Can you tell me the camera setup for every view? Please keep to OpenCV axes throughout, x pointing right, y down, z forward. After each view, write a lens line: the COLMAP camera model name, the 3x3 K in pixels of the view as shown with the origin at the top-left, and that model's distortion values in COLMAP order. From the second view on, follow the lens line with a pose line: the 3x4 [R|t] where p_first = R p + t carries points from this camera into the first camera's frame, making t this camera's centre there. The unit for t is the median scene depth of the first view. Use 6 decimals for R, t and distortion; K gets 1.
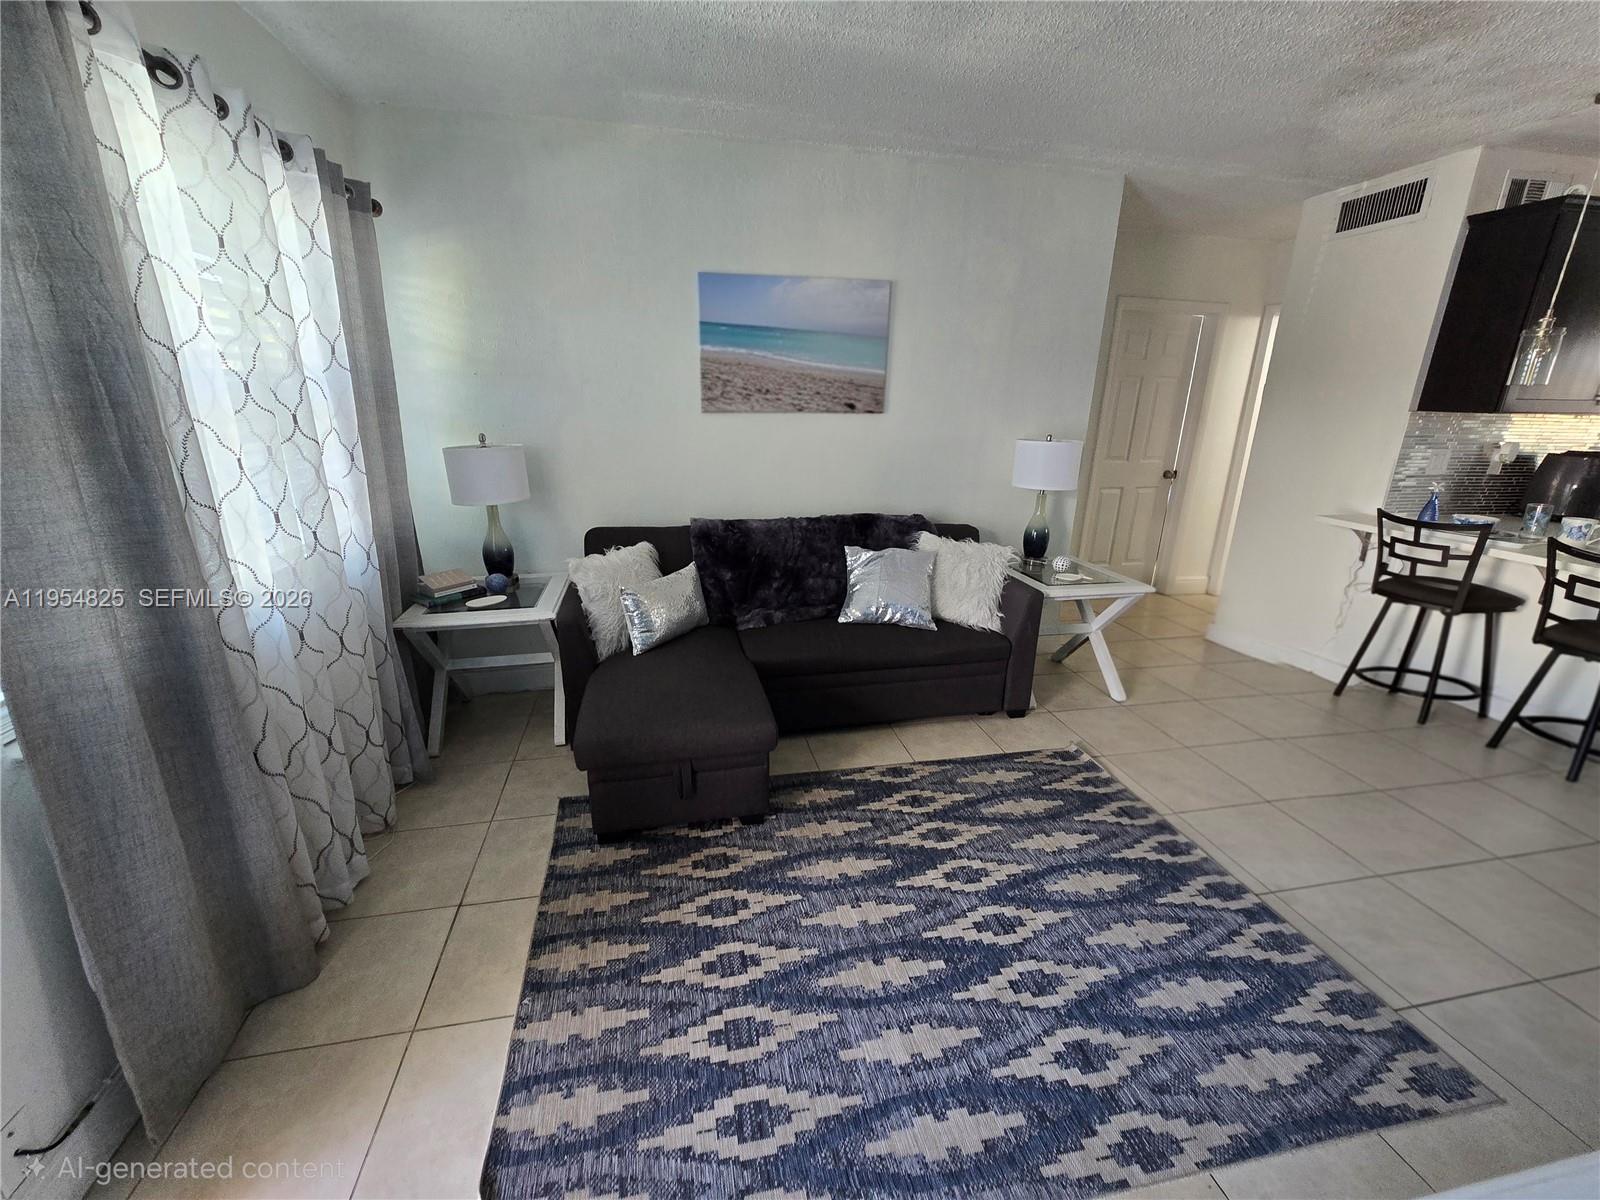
lens RADIAL K [[662.3, 0, 789.4], [0, 662.3, 606.2], [0, 0, 1]] dist [-0.004051, 0.001655]
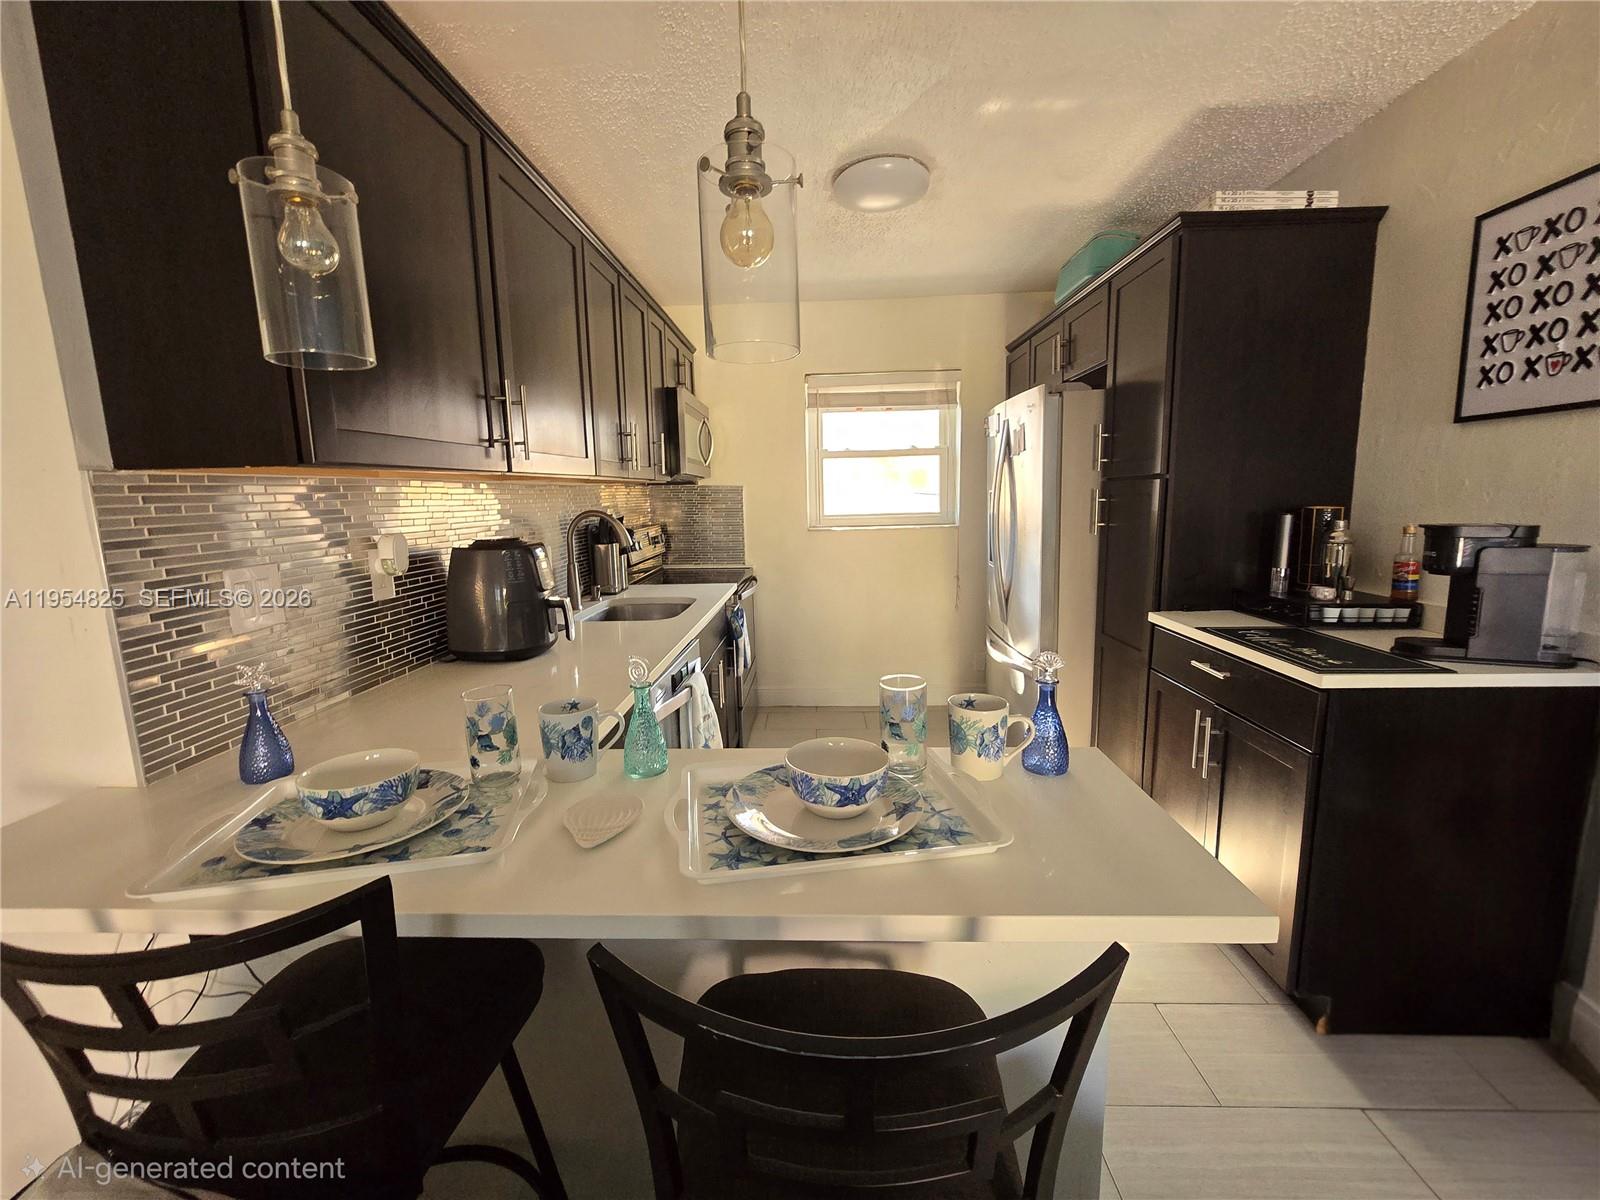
lens RADIAL K [[662.3, 0, 791.9], [0, 662.3, 592.7], [0, 0, 1]] dist [-0.004051, 0.001655]
pose [[0.249370, -0.161222, 0.954894, 0.946990], [0.314005, 0.946232, 0.077757, -0.207827], [-0.916087, 0.280452, 0.286586, 0.818085]]
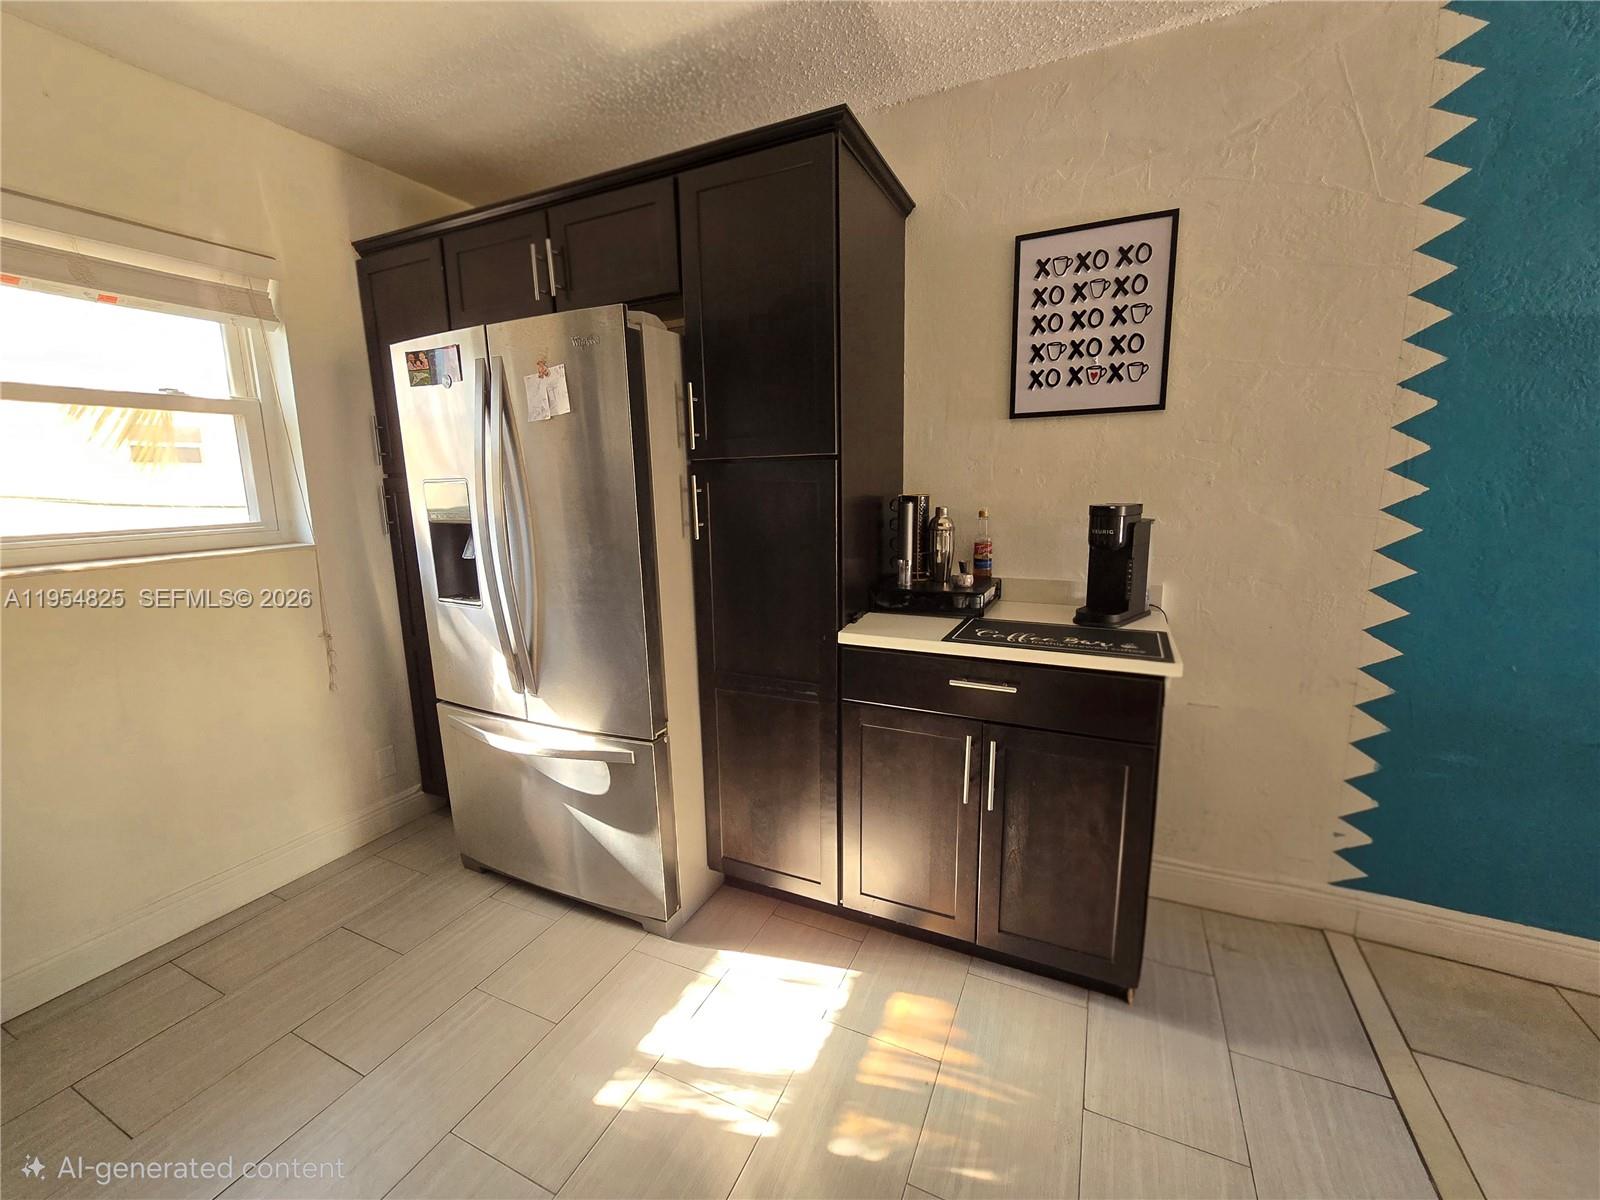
lens RADIAL K [[662.3, 0, 796.8], [0, 662.3, 596.5], [0, 0, 1]] dist [-0.004051, 0.001655]
pose [[-0.788102, -0.101469, 0.607124, 1.596319], [0.190406, 0.897759, 0.397207, -0.286556], [-0.585356, 0.428640, -0.688205, 1.159855]]
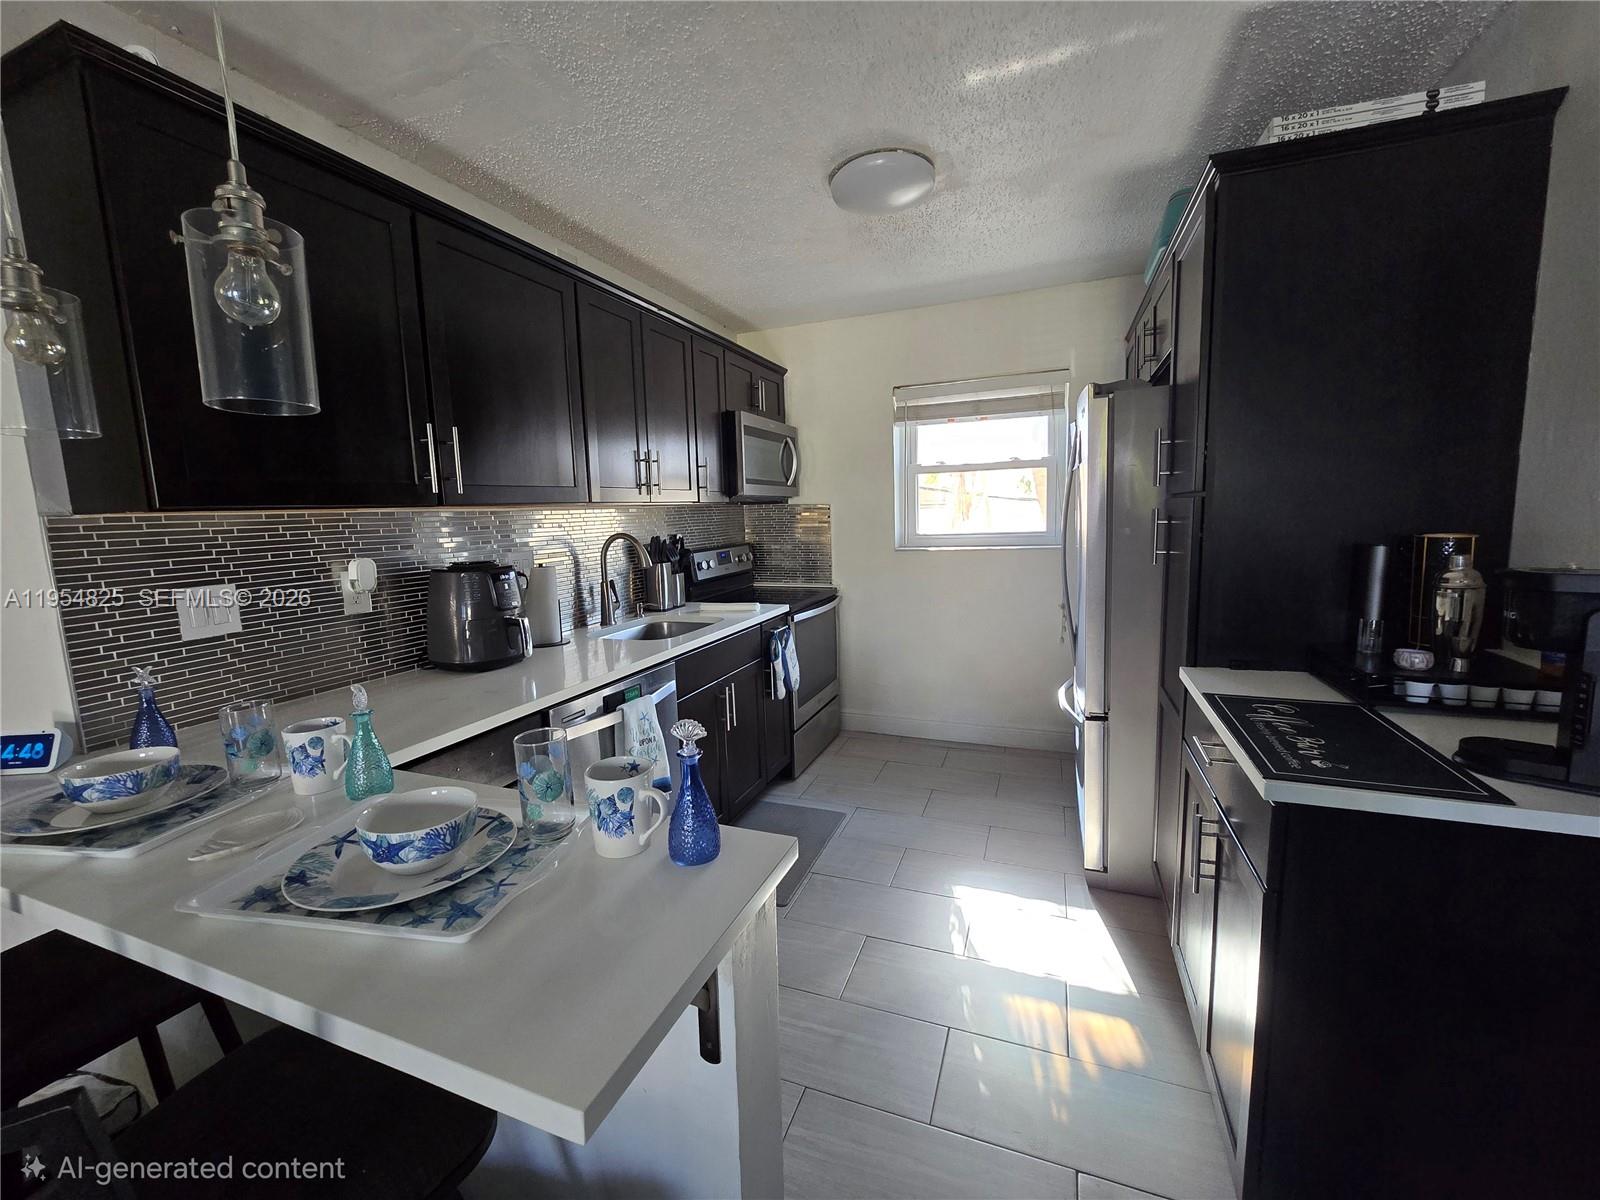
lens RADIAL K [[662.3, 0, 786.8], [0, 662.3, 596.2], [0, 0, 1]] dist [-0.004051, 0.001655]
pose [[0.558985, -0.135696, 0.817999, 1.137915], [0.284783, 0.957927, -0.035700, -0.118987], [-0.778739, 0.252908, 0.574110, 0.512819]]
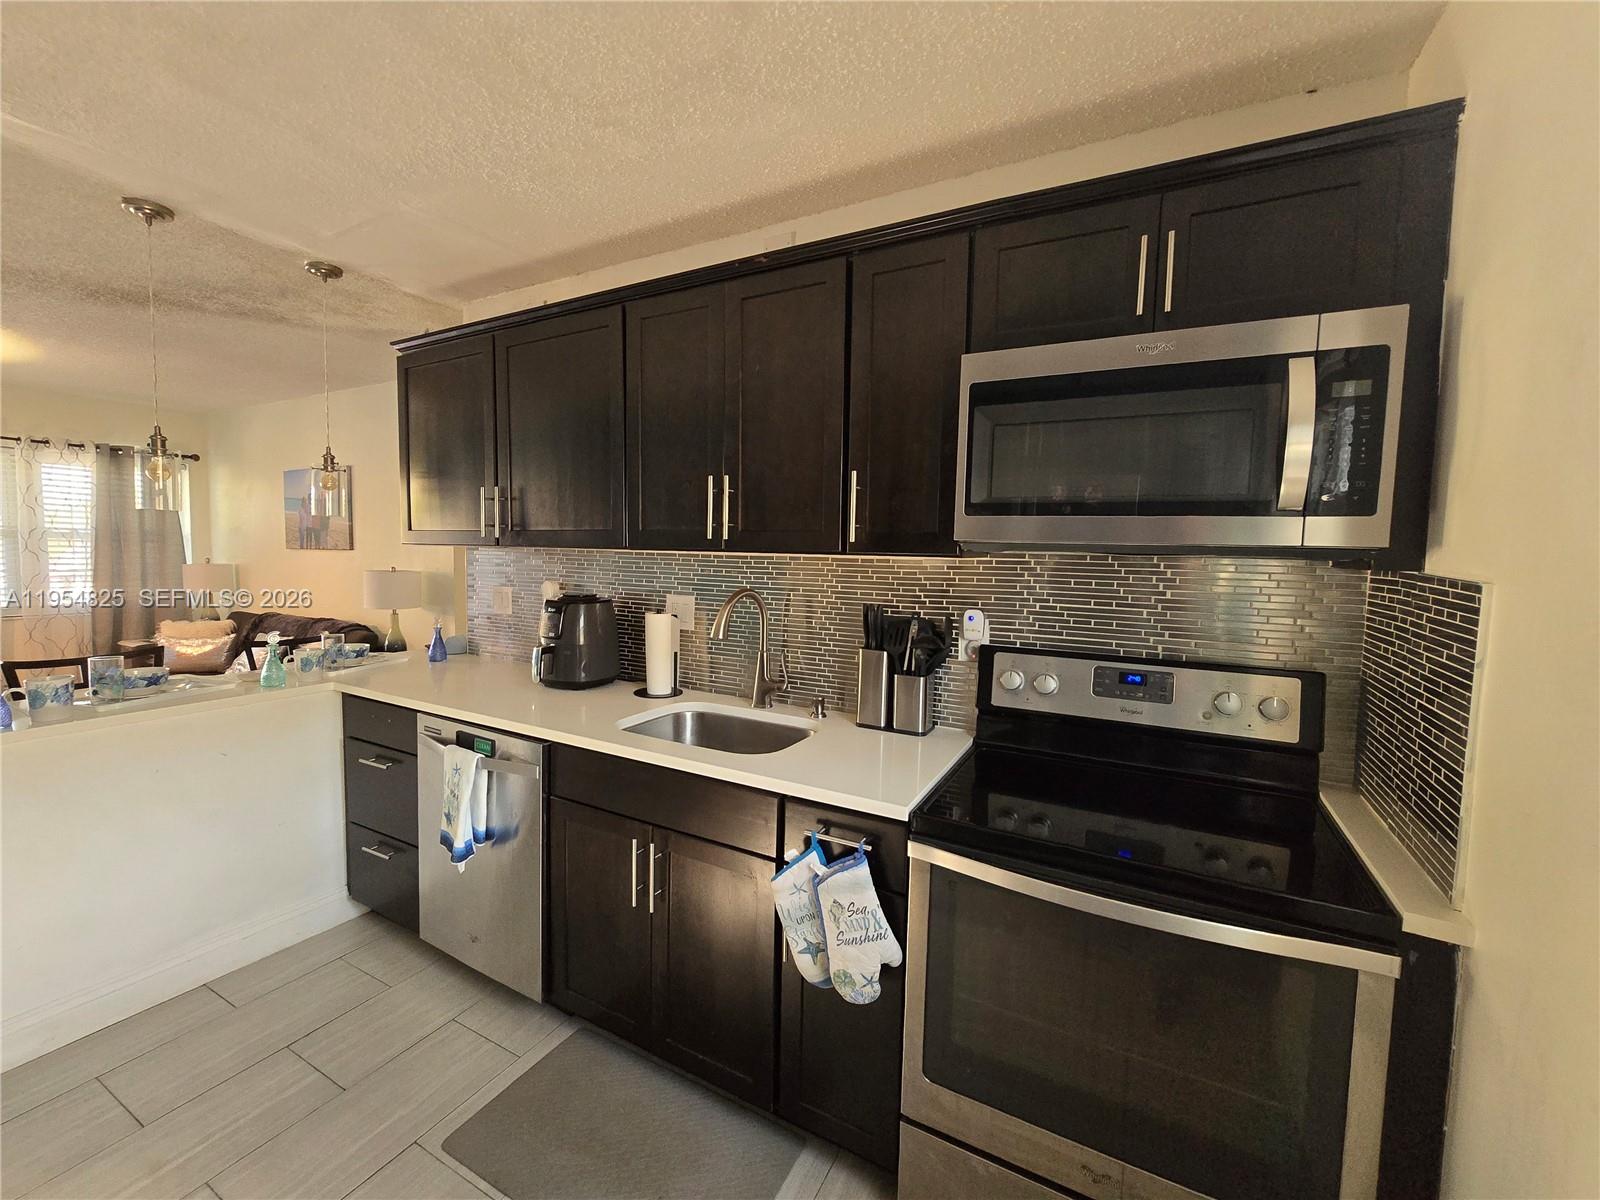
lens RADIAL K [[662.3, 0, 791.3], [0, 662.3, 605.5], [0, 0, 1]] dist [-0.004051, 0.001655]
pose [[0.763081, 0.054588, -0.643994, 2.604550], [-0.206608, 0.964745, -0.163038, -0.204487], [0.612390, 0.257465, 0.747456, 0.784088]]
